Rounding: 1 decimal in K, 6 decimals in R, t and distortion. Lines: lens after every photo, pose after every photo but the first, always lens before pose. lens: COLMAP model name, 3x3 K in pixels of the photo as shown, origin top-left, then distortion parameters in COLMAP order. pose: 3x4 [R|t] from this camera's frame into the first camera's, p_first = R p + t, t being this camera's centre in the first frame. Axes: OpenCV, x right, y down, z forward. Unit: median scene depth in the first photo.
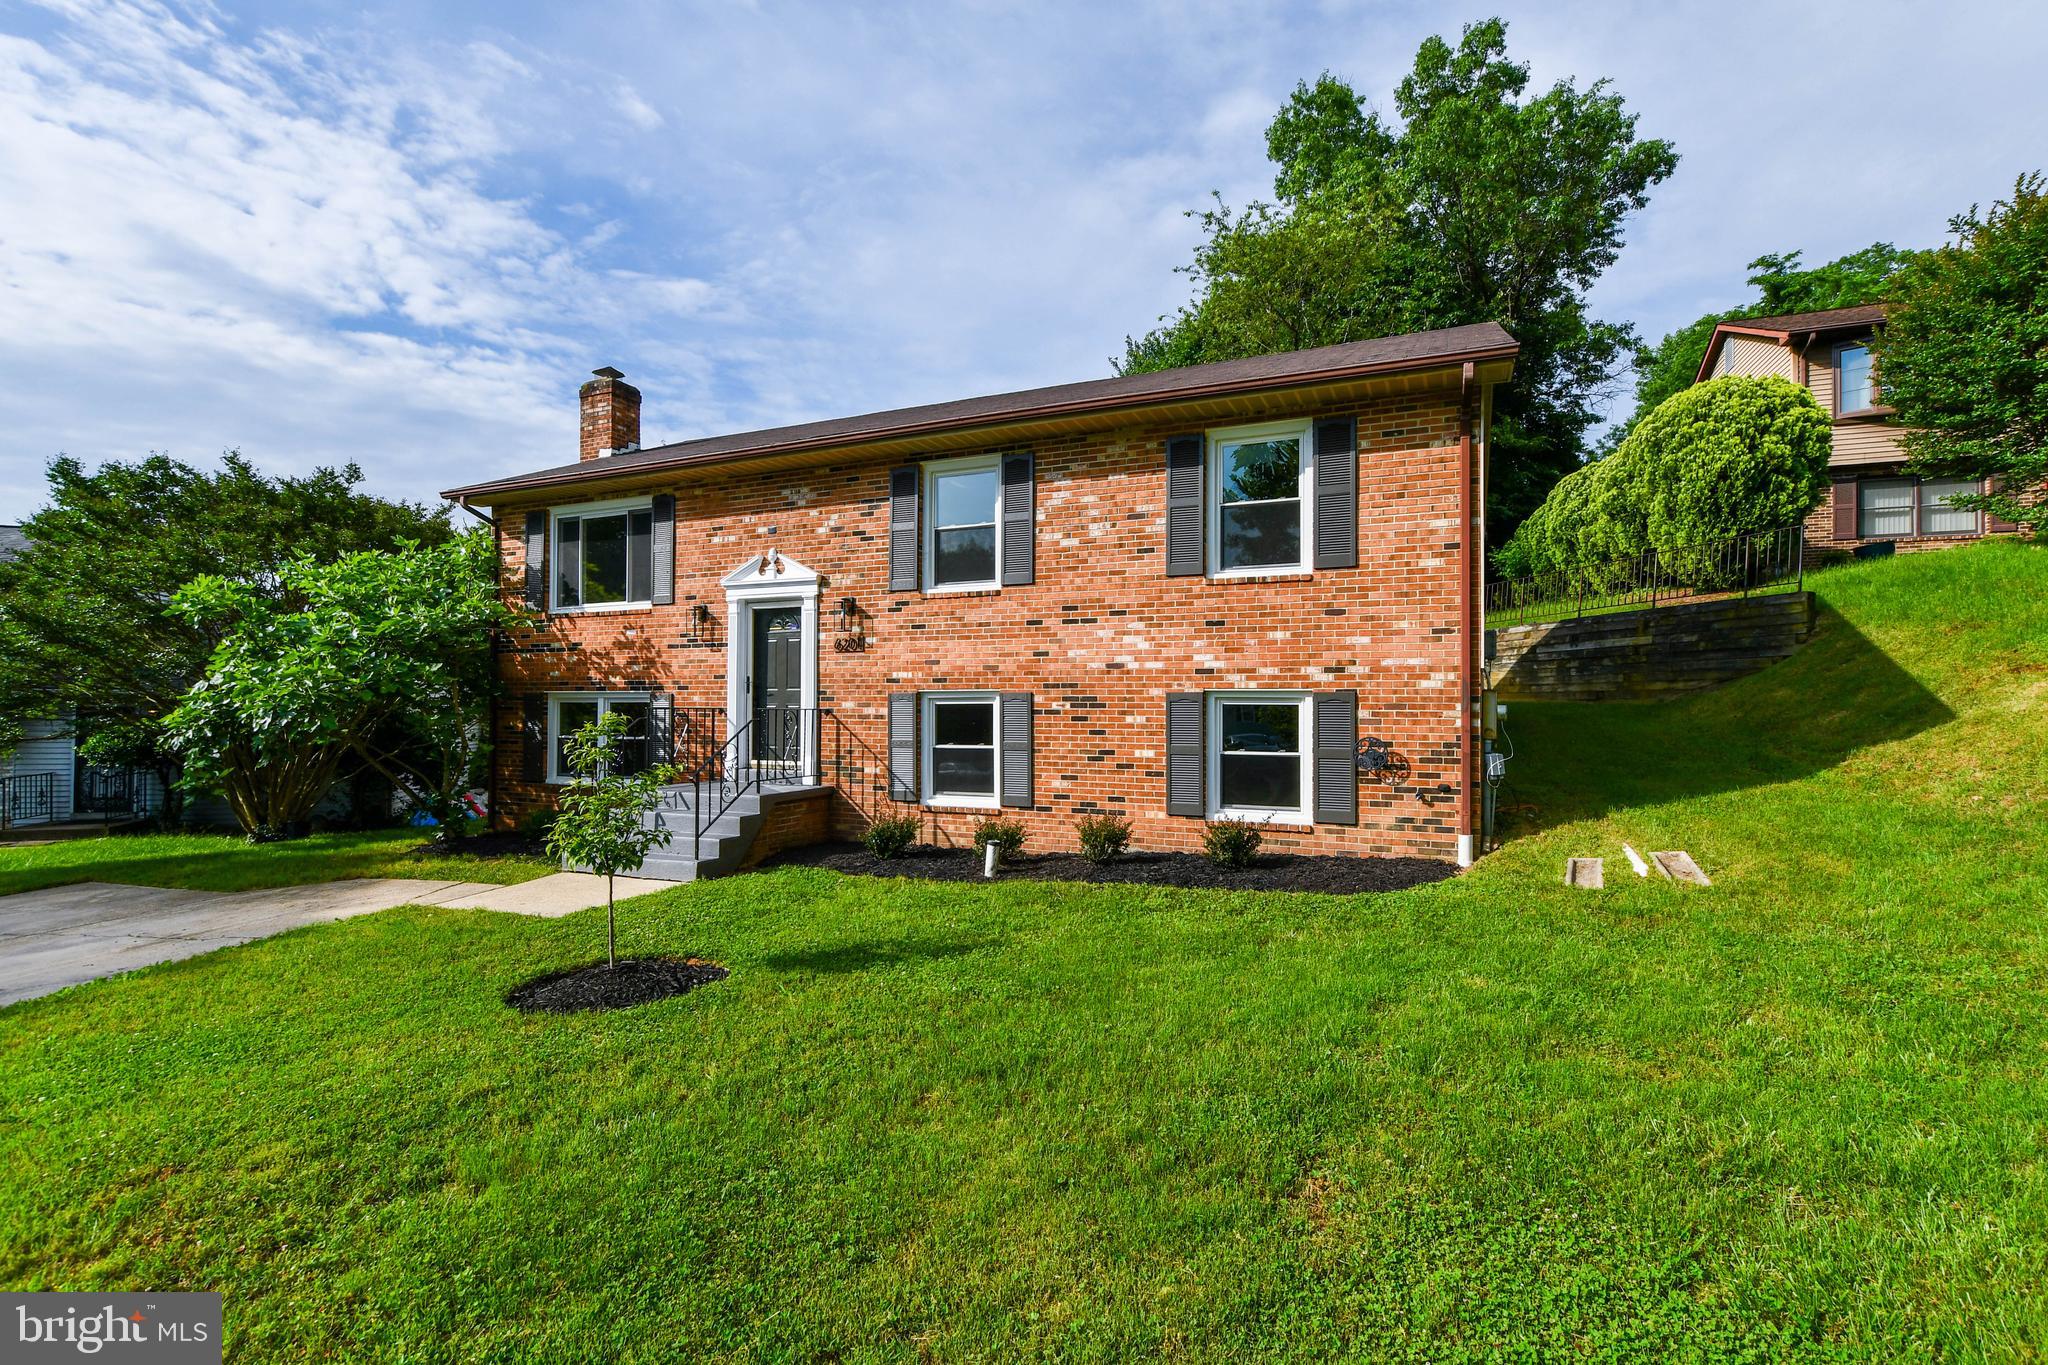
lens RADIAL K [[984.8, 0, 1014.4], [0, 984.8, 700.4], [0, 0, 1]] dist [-0.006530, 0.002661]
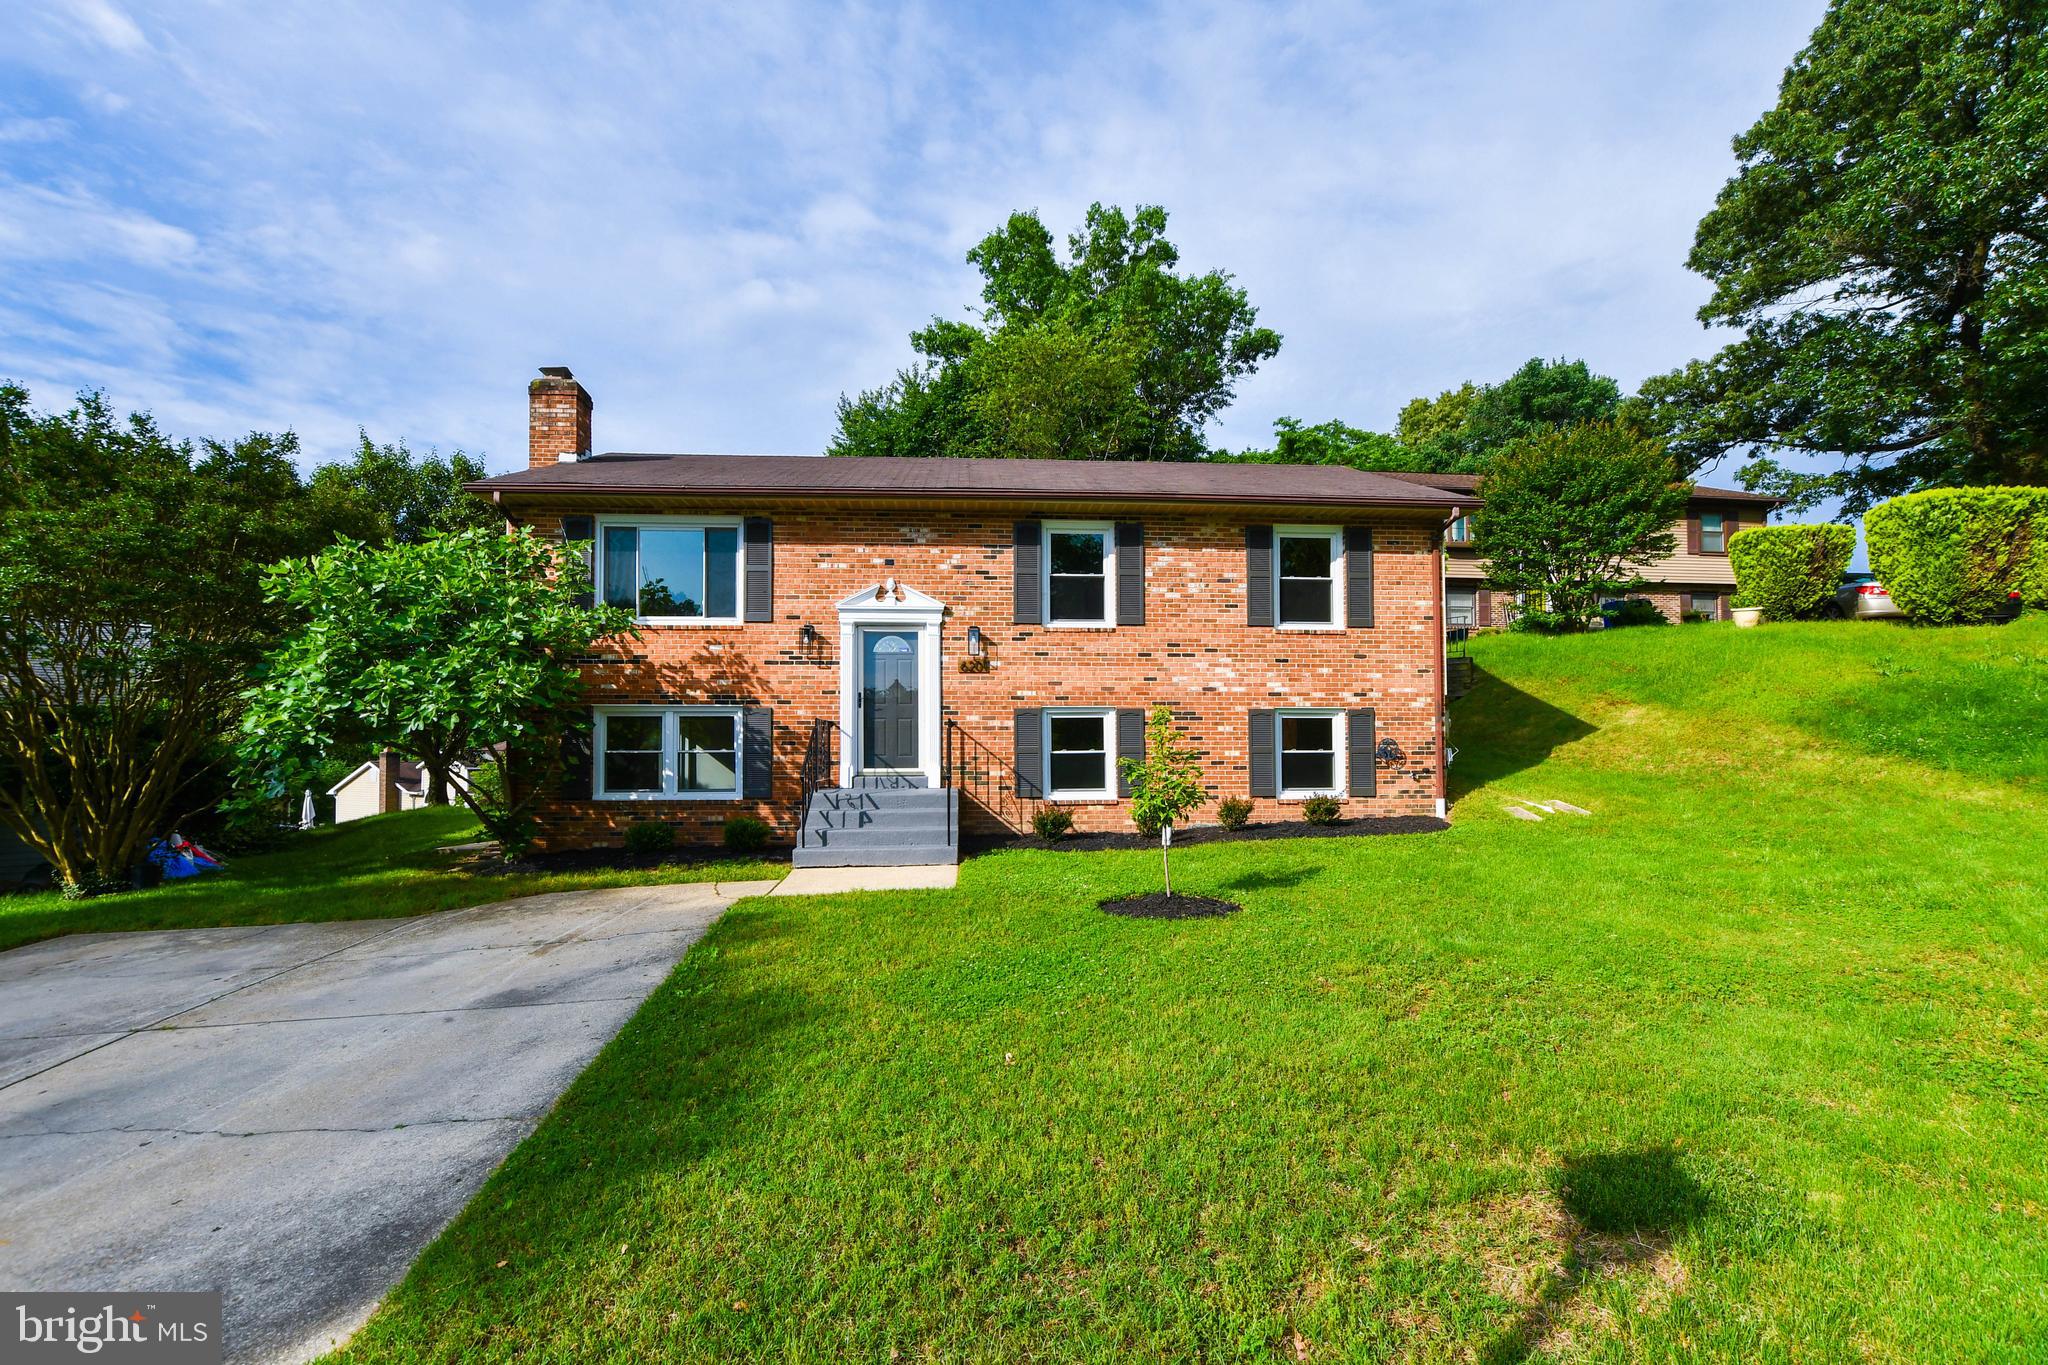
lens RADIAL K [[956.7, 0, 1029.1], [0, 956.7, 734.9], [0, 0, 1]] dist [-0.015732, 0.000557]
pose [[0.876548, 0.003781, 0.481300, -0.651339], [0.001052, 0.999952, -0.009771, 0.035377], [-0.481313, 0.009071, 0.876502, -0.028321]]
